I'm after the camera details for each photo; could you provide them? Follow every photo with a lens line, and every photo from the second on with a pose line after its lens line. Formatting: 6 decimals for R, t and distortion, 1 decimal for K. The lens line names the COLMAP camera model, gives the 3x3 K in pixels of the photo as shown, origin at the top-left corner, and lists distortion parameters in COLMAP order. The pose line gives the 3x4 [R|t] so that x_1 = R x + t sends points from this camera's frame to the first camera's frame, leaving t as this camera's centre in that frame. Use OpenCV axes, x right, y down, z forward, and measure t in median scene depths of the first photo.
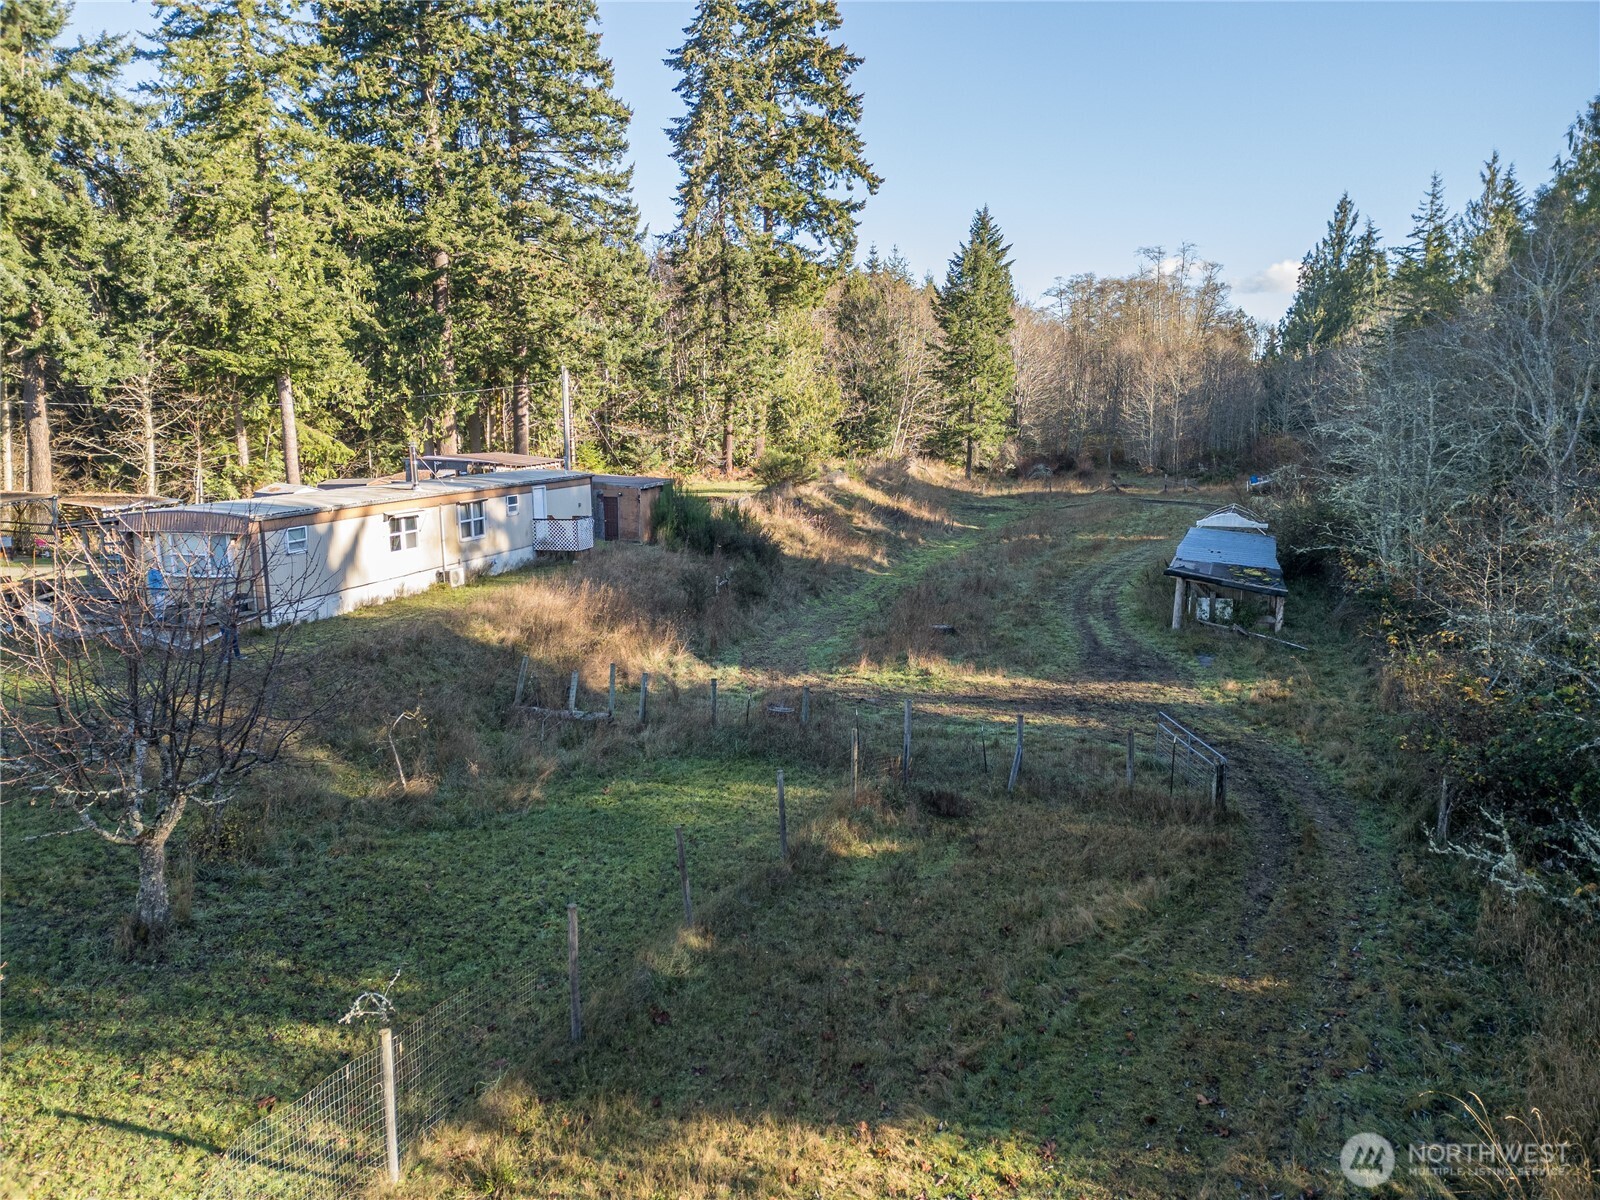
lens RADIAL K [[1105.1, 0, 796.2], [0, 1105.1, 606.2], [0, 0, 1]] dist [0.043201, -0.036377]
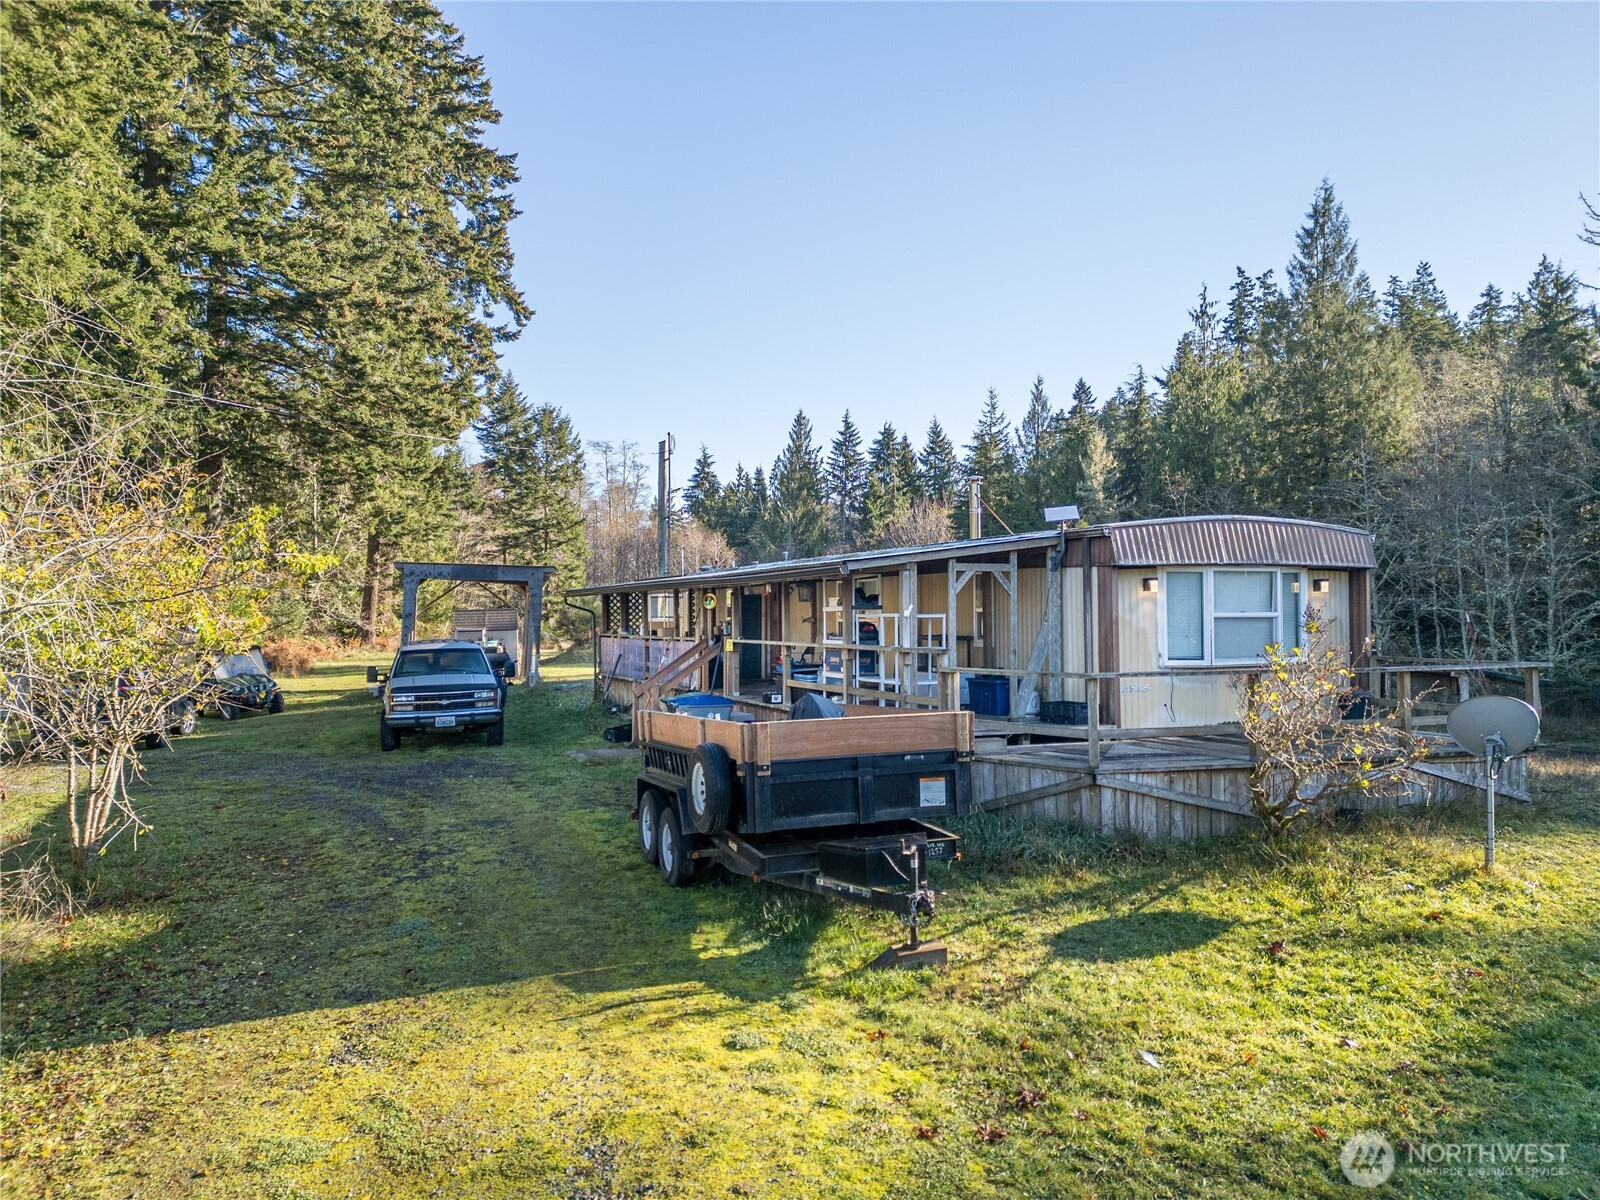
lens RADIAL K [[1105.1, 0, 801.9], [0, 1105.1, 598.0], [0, 0, 1]] dist [0.043201, -0.036377]
pose [[0.771980, 0.017011, 0.635419, -0.302967], [0.109640, 0.981096, -0.159469, 0.000784], [-0.626120, 0.192774, 0.755521, 0.241598]]
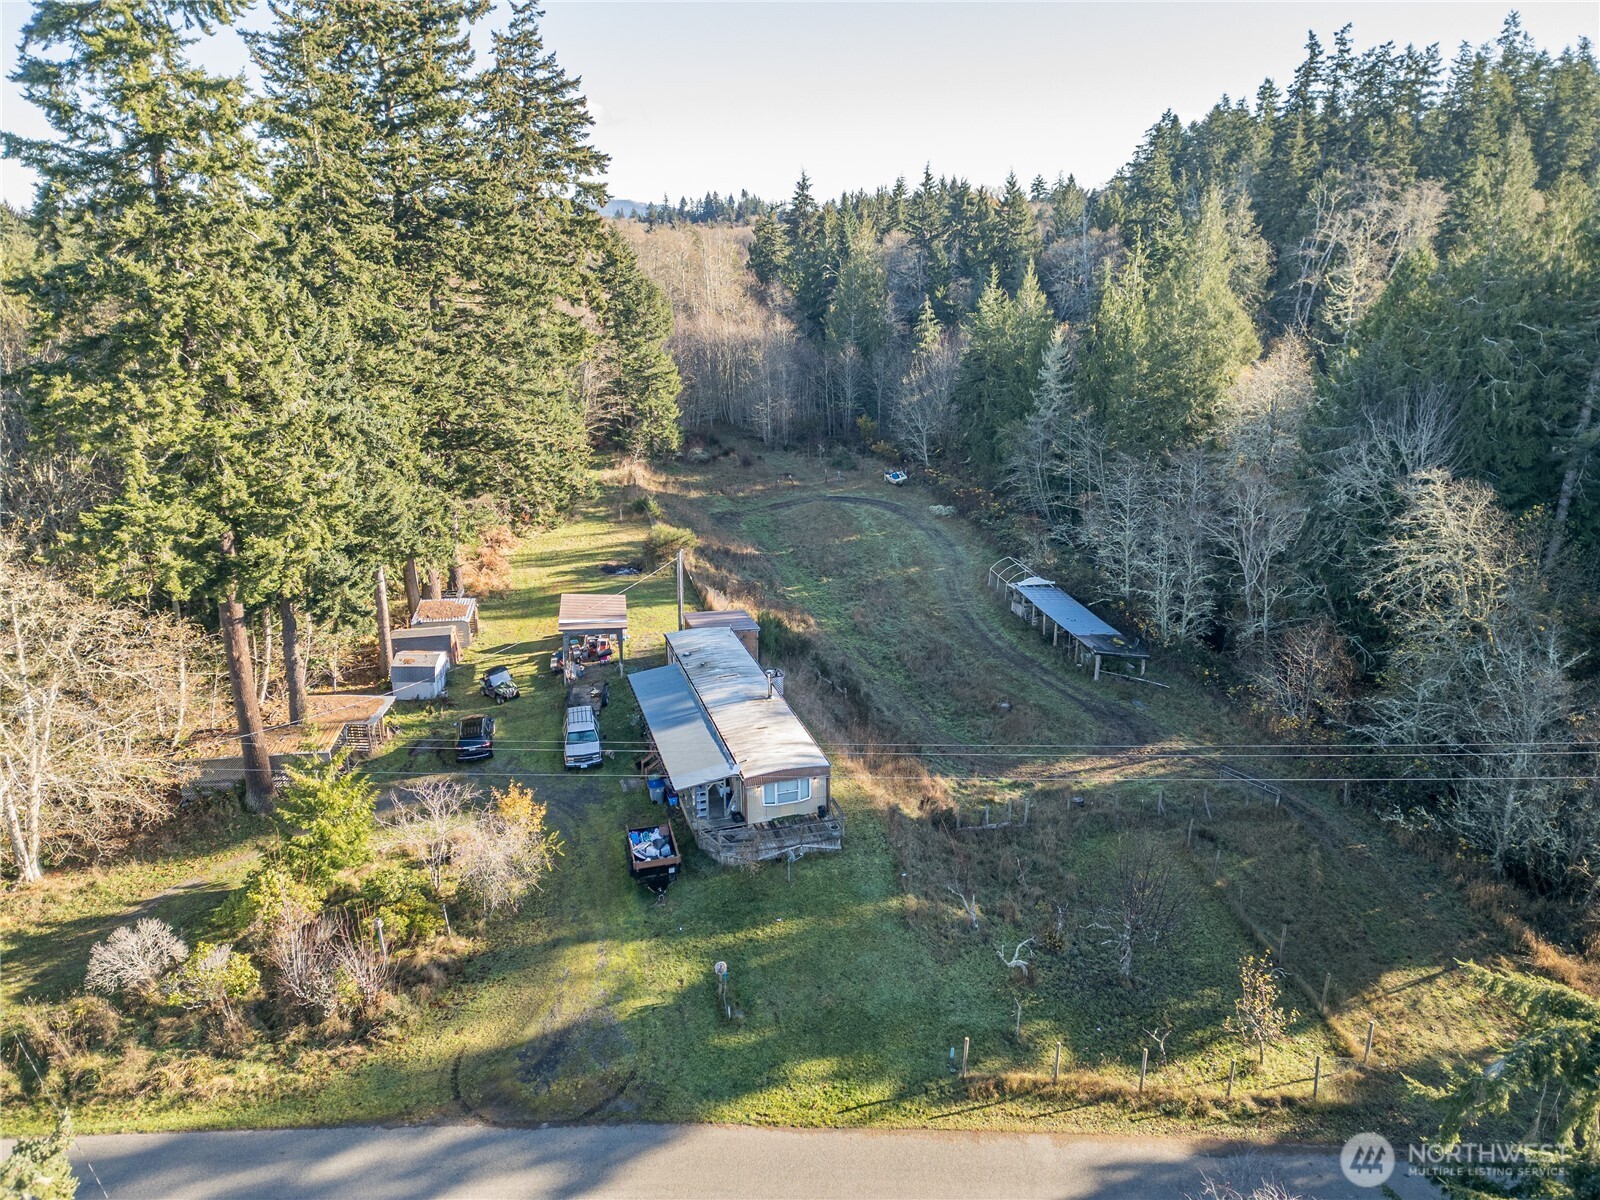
lens RADIAL K [[1105.1, 0, 800.1], [0, 1105.1, 599.1], [0, 0, 1]] dist [0.043201, -0.036377]
pose [[0.843293, -0.164090, 0.511792, -0.422641], [0.093332, 0.982495, 0.161221, -0.191930], [-0.529288, -0.088190, 0.843846, -0.133919]]
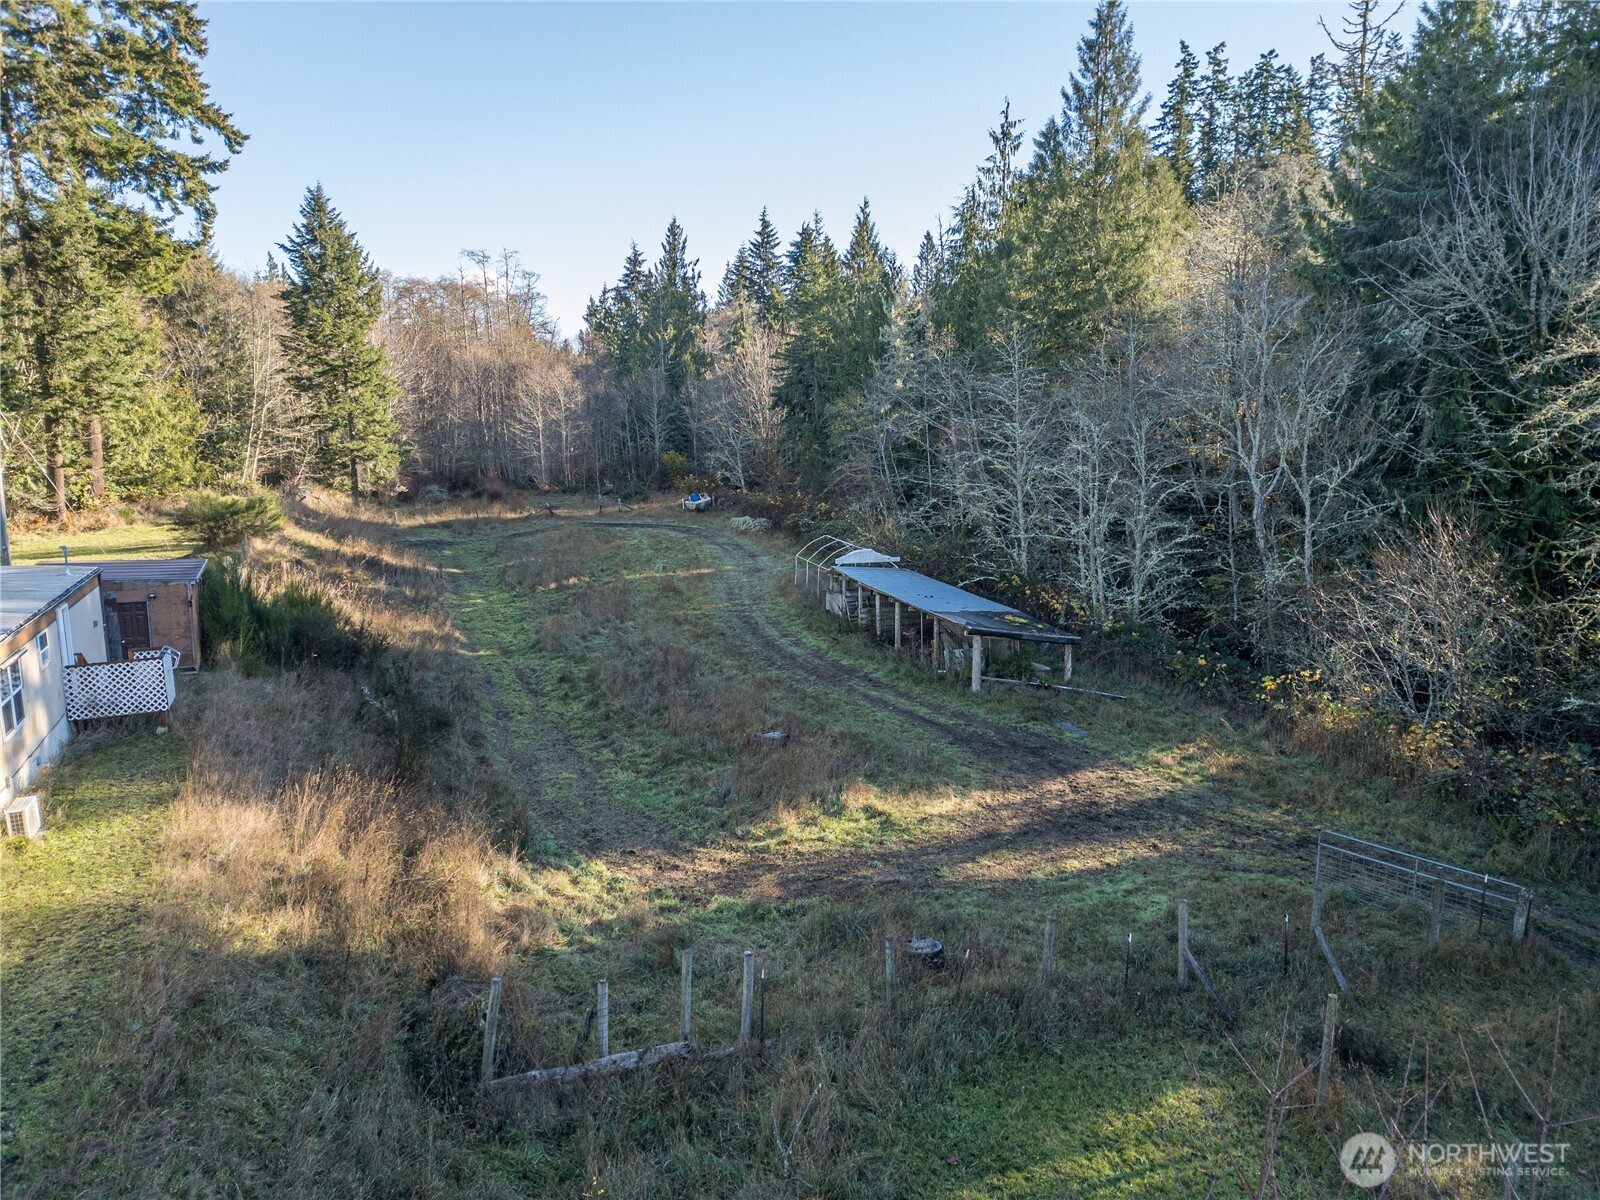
lens RADIAL K [[1105.1, 0, 805.4], [0, 1105.1, 603.7], [0, 0, 1]] dist [0.043201, -0.036377]
pose [[0.782267, -0.107409, 0.613614, -0.129481], [0.109476, 0.993397, 0.034321, -0.039711], [-0.613249, 0.040328, 0.788860, 0.147151]]
